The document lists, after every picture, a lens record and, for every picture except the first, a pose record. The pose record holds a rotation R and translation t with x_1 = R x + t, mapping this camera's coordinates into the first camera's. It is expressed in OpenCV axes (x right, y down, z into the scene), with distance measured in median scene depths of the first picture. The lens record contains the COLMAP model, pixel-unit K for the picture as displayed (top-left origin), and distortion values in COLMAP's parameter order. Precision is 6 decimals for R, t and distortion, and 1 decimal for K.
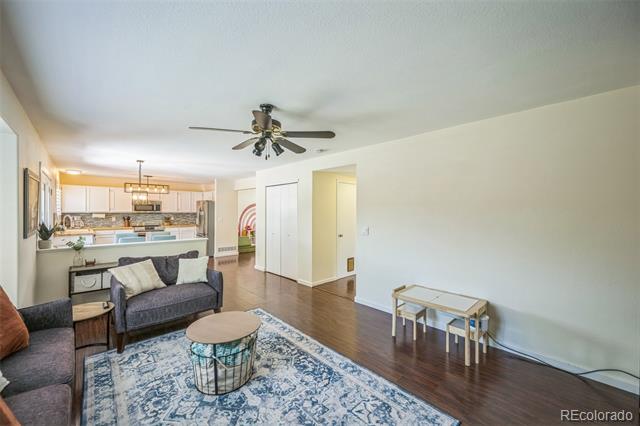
lens RADIAL K [[253.6, 0, 320.1], [0, 253.6, 213.3], [0, 0, 1]] dist [0.000881, 0.000193]
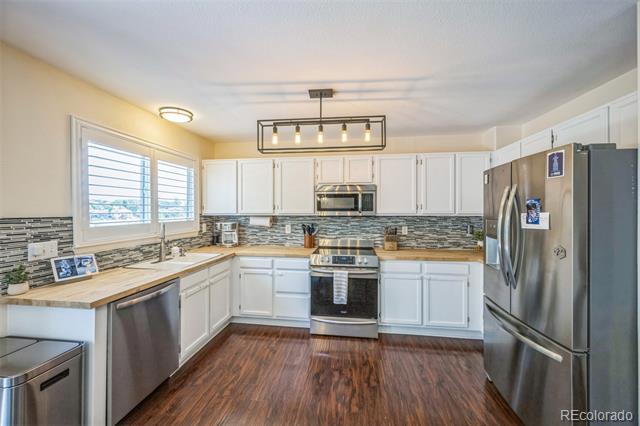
lens RADIAL K [[253.6, 0, 319.2], [0, 253.6, 211.3], [0, 0, 1]] dist [0.000881, 0.000193]
pose [[0.629800, -0.004989, -0.776741, -0.400289], [-0.003059, 0.999956, -0.008903, -0.005226], [0.776751, 0.007983, 0.629757, 0.719708]]
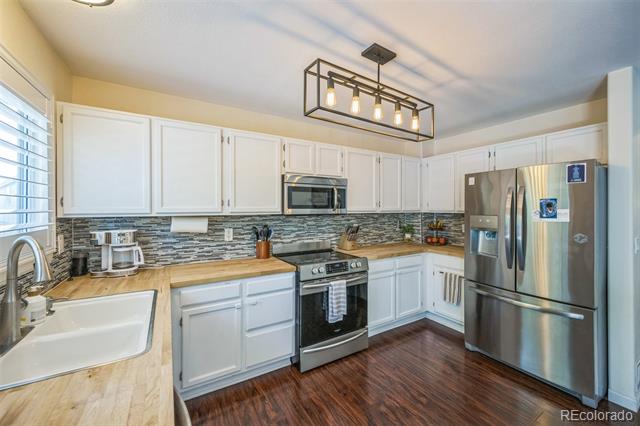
lens RADIAL K [[253.6, 0, 316.4], [0, 253.6, 209.6], [0, 0, 1]] dist [0.000881, 0.000193]
pose [[0.978746, -0.006165, -0.204983, -0.611170], [0.005238, 0.999973, -0.005063, -0.006090], [0.205009, 0.003882, 0.978752, 0.678958]]
